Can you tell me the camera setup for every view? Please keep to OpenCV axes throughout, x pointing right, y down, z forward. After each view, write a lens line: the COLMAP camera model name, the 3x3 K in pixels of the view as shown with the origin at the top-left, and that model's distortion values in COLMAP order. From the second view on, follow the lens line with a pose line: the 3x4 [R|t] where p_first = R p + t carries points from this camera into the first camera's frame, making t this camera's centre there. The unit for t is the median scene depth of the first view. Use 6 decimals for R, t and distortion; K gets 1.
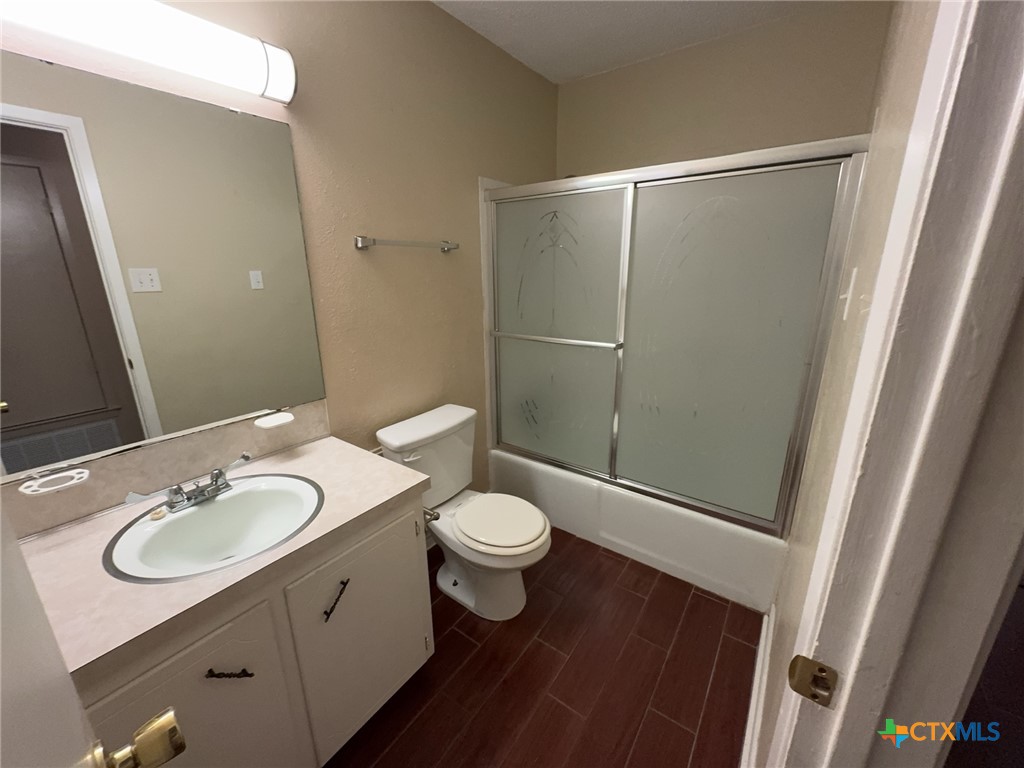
lens RADIAL K [[409.8, 0, 513.1], [0, 409.8, 381.3], [0, 0, 1]] dist [-0.001549, -0.000044]
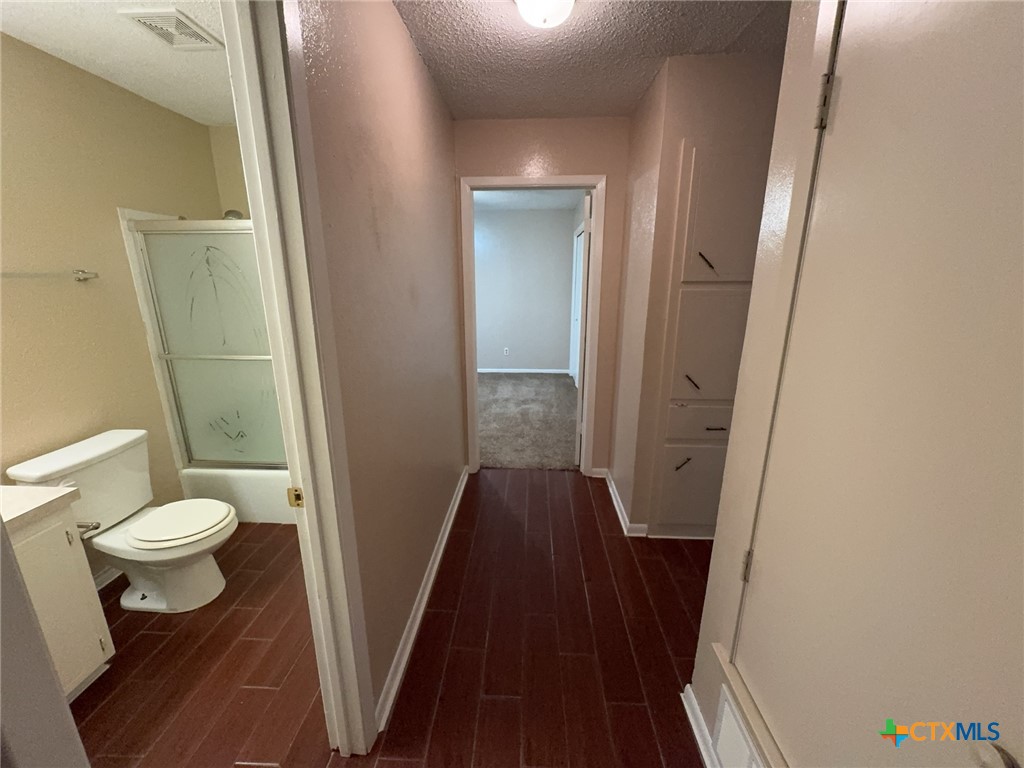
lens RADIAL K [[409.8, 0, 511.5], [0, 409.8, 382.6], [0, 0, 1]] dist [-0.001549, -0.000044]
pose [[0.842043, -0.128527, 0.523874, 0.161371], [0.140634, 0.989919, 0.016819, 0.062151], [-0.520755, 0.059512, 0.851630, -0.382856]]
